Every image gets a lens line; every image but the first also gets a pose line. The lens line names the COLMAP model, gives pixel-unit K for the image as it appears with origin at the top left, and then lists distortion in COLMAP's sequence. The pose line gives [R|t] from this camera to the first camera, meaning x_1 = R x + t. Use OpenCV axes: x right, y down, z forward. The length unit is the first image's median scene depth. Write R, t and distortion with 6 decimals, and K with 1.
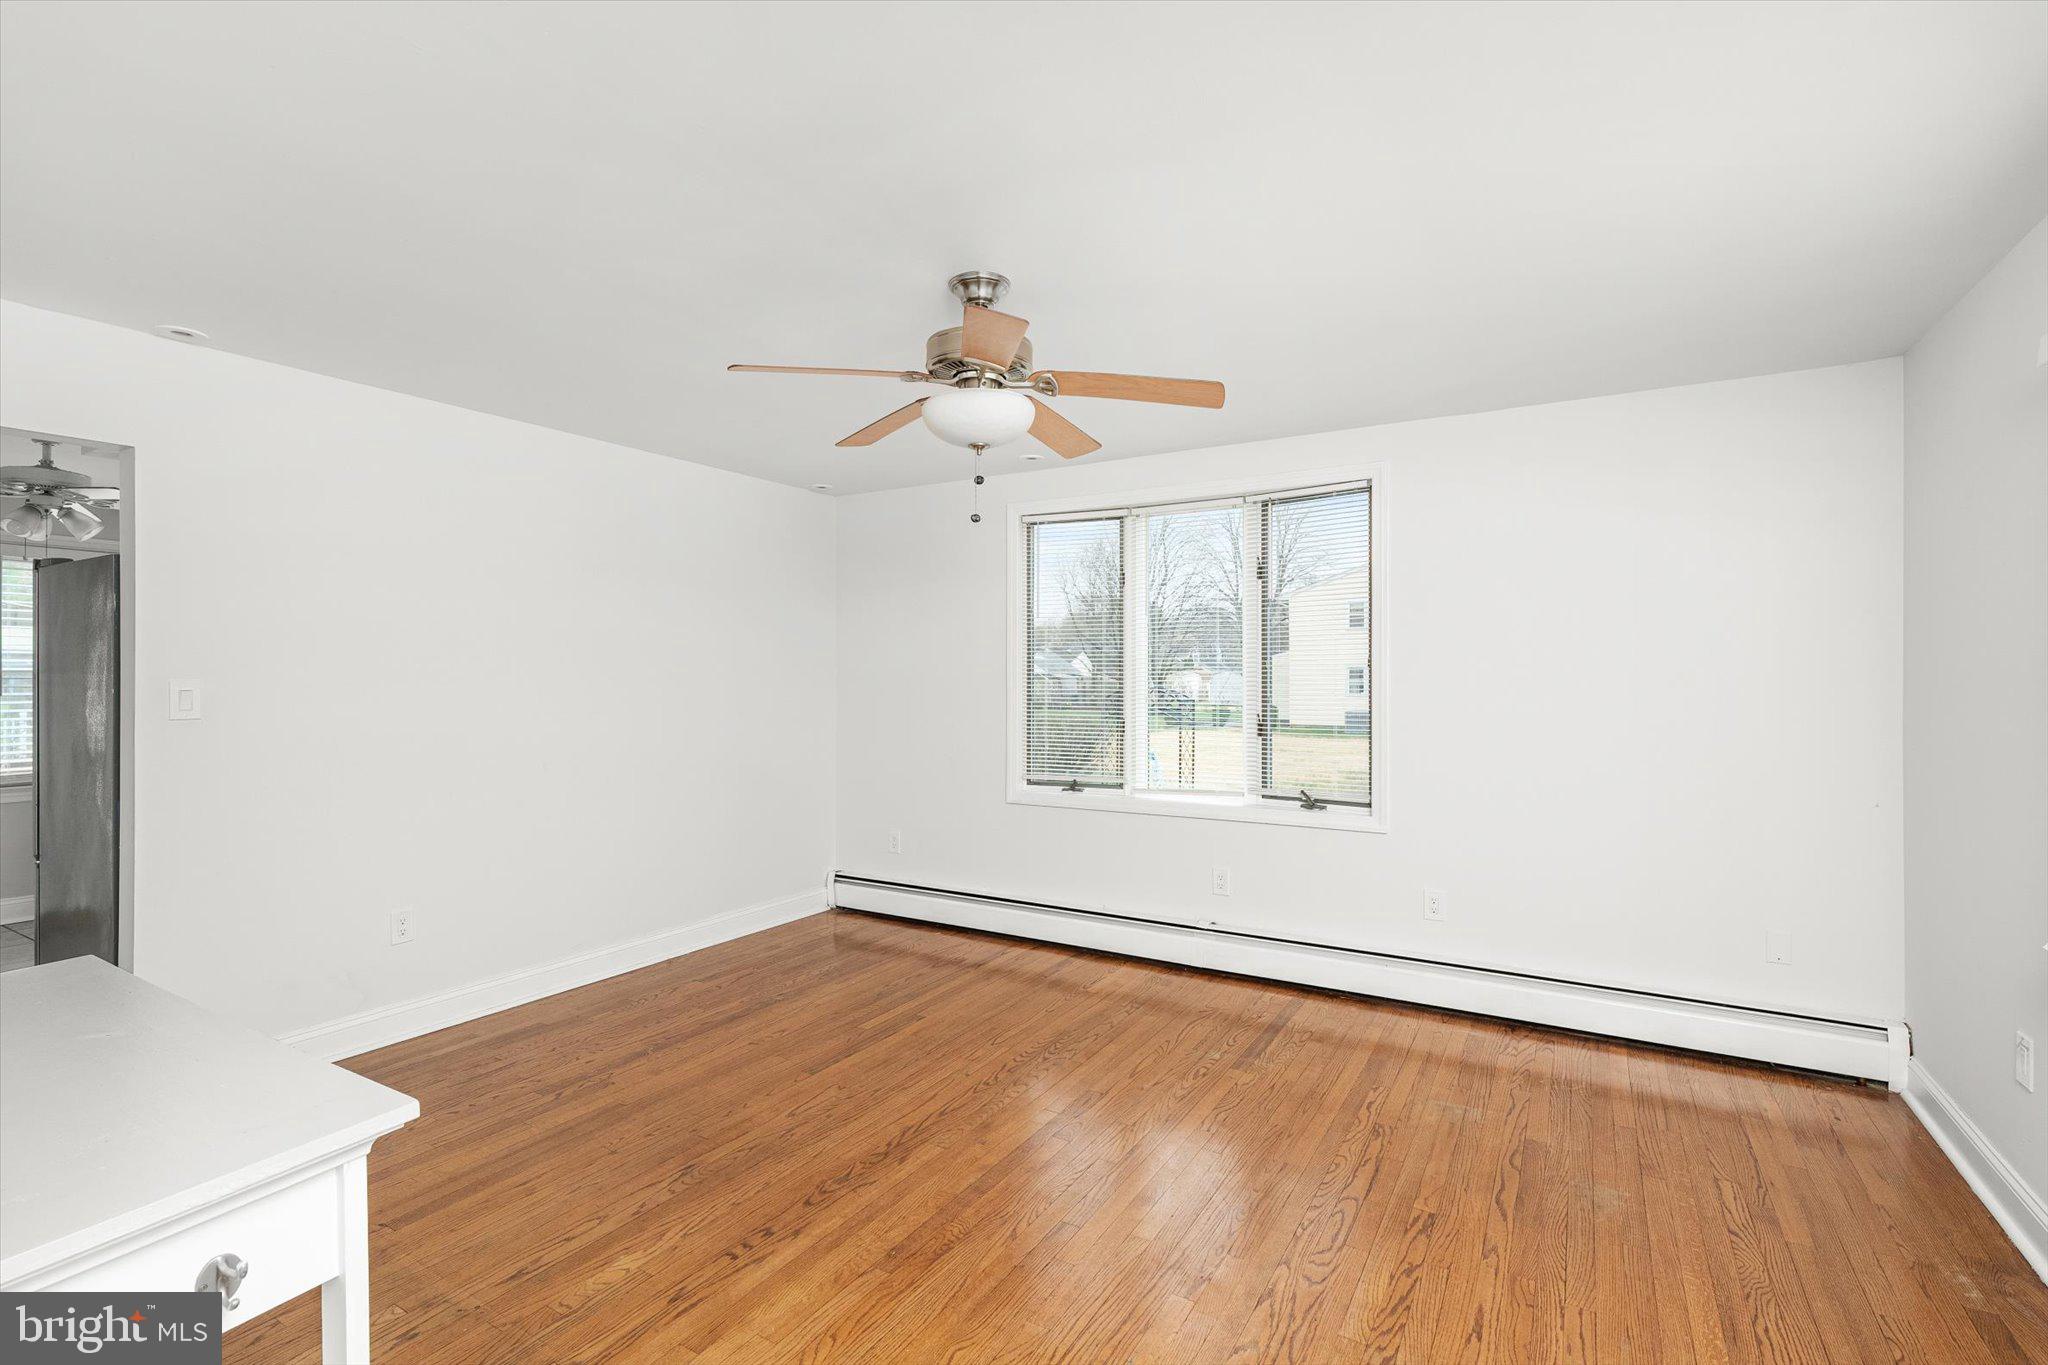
lens RADIAL K [[942.7, 0, 1017.2], [0, 942.7, 673.0], [0, 0, 1]] dist [-0.000767, 0.001481]
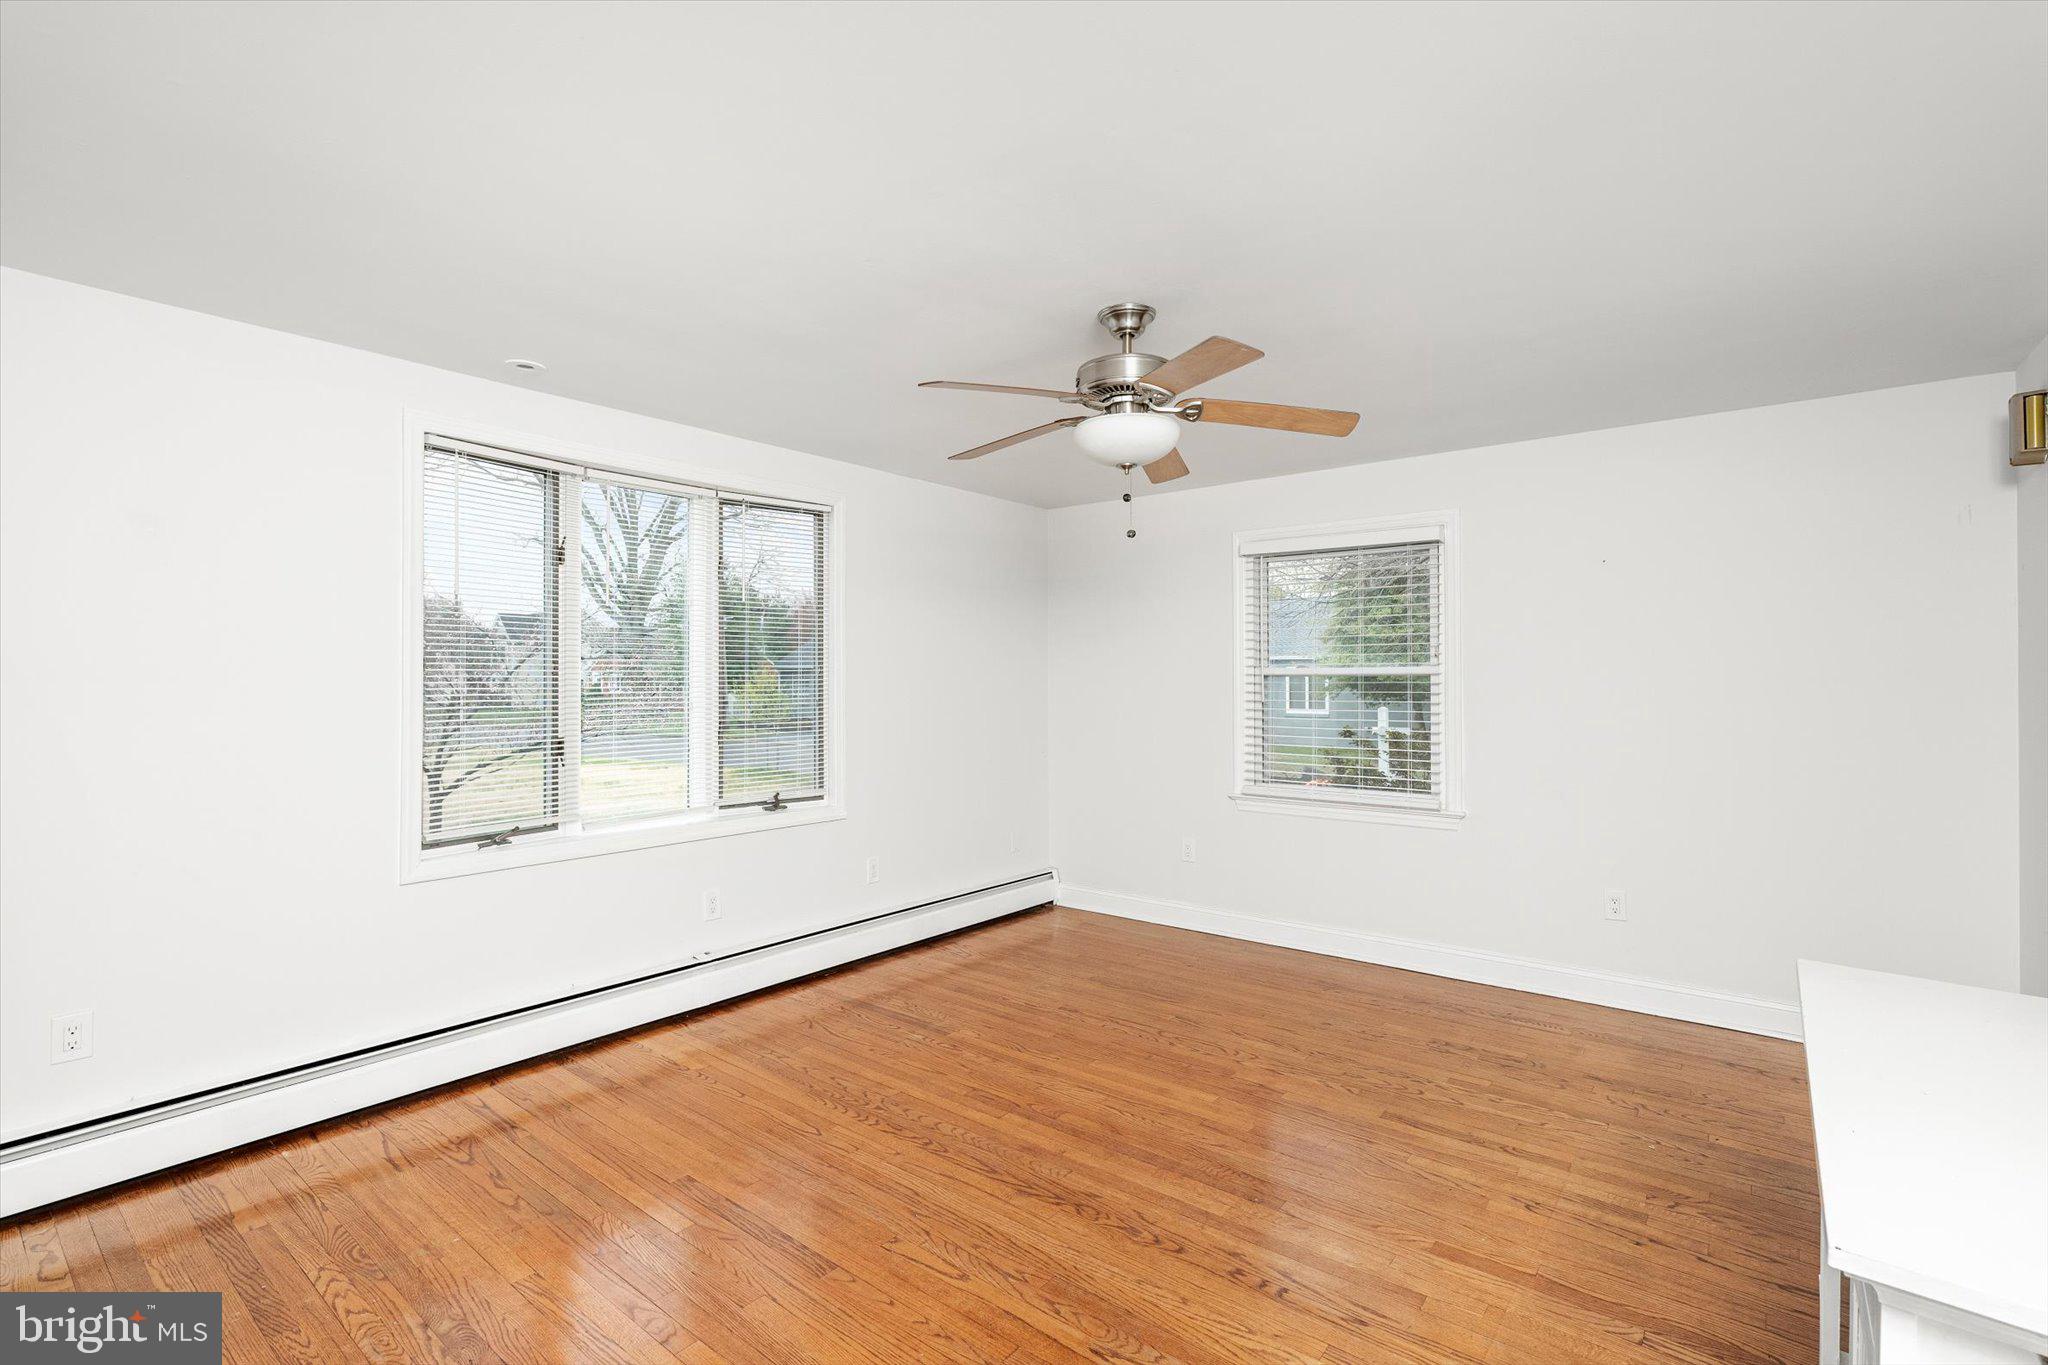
lens RADIAL K [[942.7, 0, 1018.1], [0, 942.7, 685.1], [0, 0, 1]] dist [-0.000767, 0.001481]
pose [[0.130508, -0.004419, 0.991437, -0.766136], [-0.005559, 0.999971, 0.005189, -0.000079], [-0.991432, -0.006189, 0.130480, 0.685119]]
